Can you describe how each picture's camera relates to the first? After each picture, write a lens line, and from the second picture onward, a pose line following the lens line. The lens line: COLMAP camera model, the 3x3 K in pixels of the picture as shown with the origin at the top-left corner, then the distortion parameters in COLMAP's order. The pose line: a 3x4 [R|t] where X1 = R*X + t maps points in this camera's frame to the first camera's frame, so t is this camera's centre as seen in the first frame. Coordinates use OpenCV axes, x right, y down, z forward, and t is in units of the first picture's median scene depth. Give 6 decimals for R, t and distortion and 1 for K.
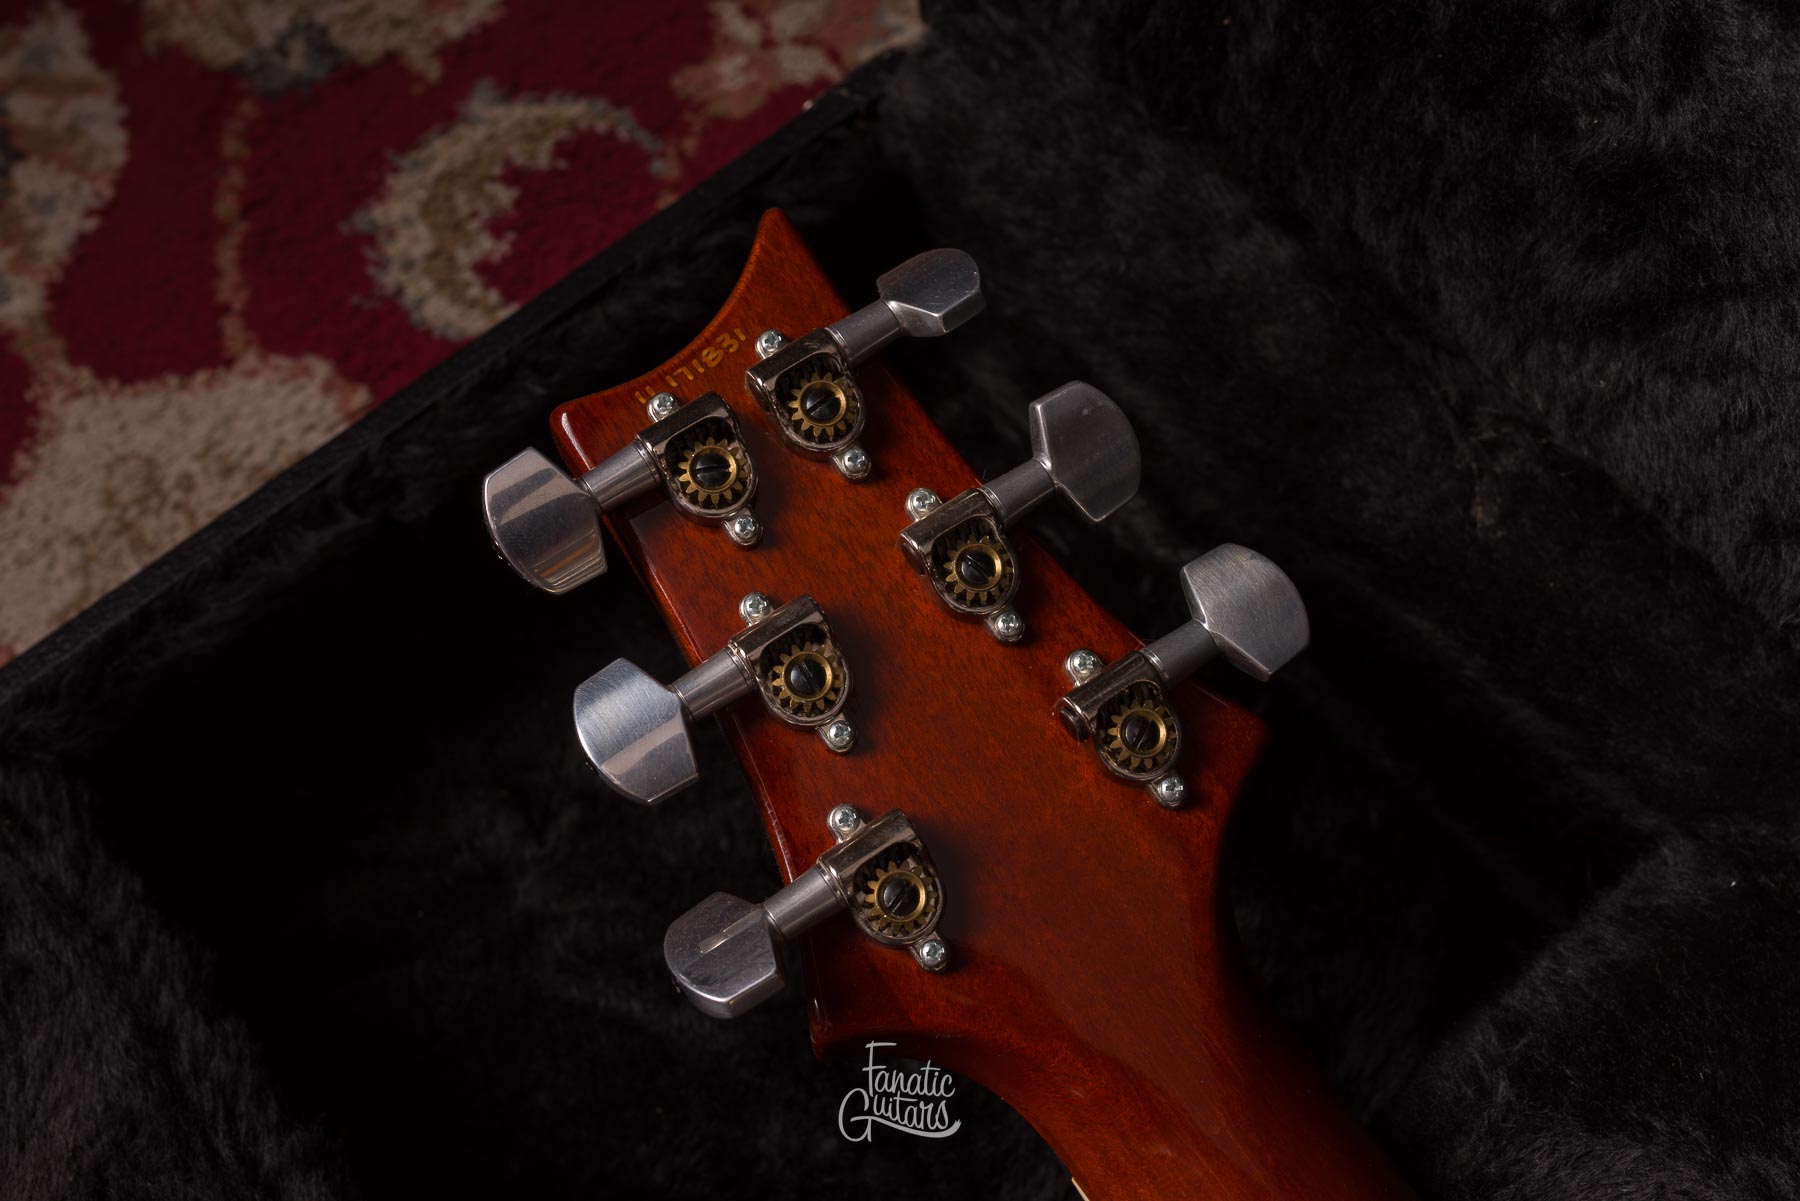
lens RADIAL K [[1794.5, 0, 900.0], [0, 1794.5, 600.5], [0, 0, 1]] dist [-0.002188, -0.001447]
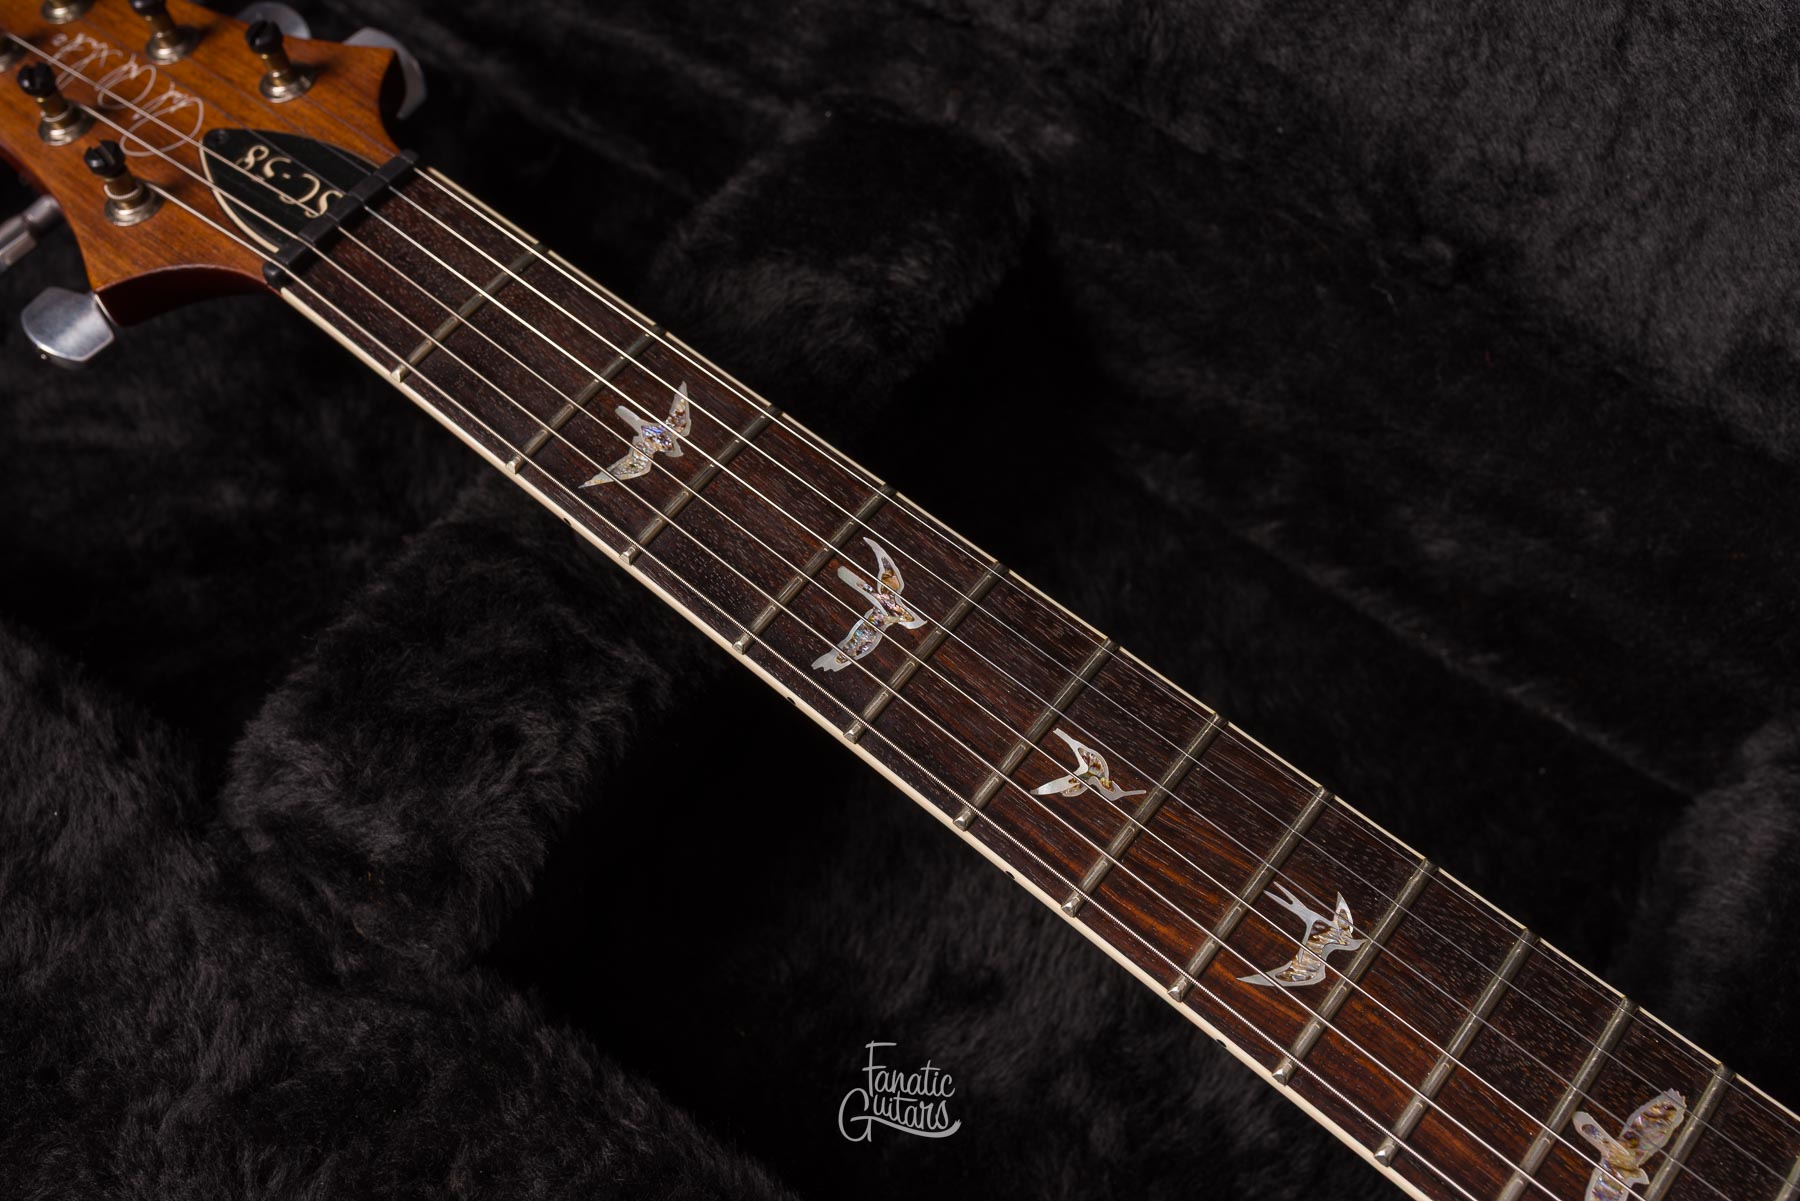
lens RADIAL K [[1788.4, 0, 900.0], [0, 1788.4, 600.5], [0, 0, 1]] dist [-0.003706, 0.004529]
pose [[0.959333, -0.202521, 0.196634, 0.127435], [0.204683, 0.978782, 0.009488, 0.456602], [-0.194384, 0.031146, 0.980431, -0.363007]]
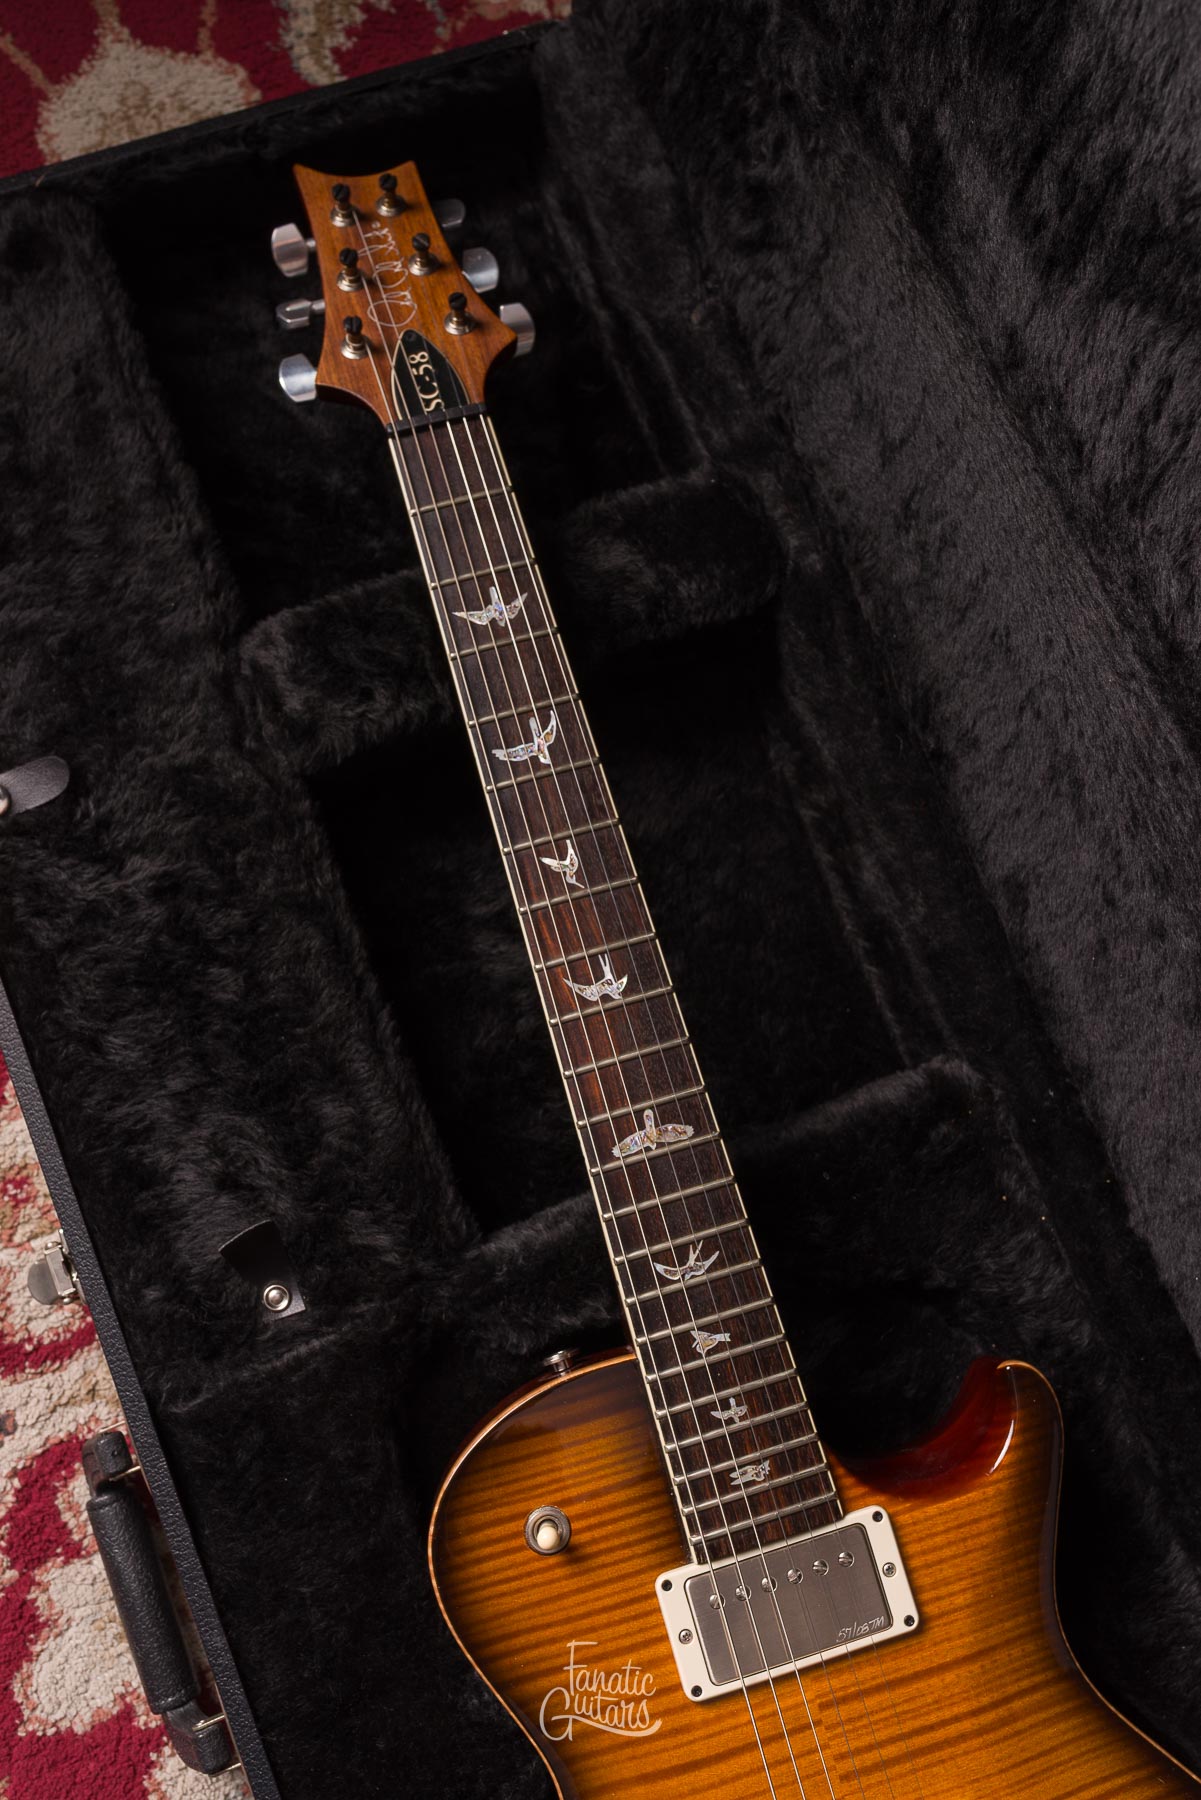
lens RADIAL K [[1739.2, 0, 600.5], [0, 1739.2, 900.0], [0, 0, 1]] dist [0.001411, -0.004880]
pose [[0.937289, 0.344431, 0.053450, 0.323813], [-0.347573, 0.912099, 0.217413, 0.184345], [0.026132, -0.222356, 0.974615, -1.325912]]
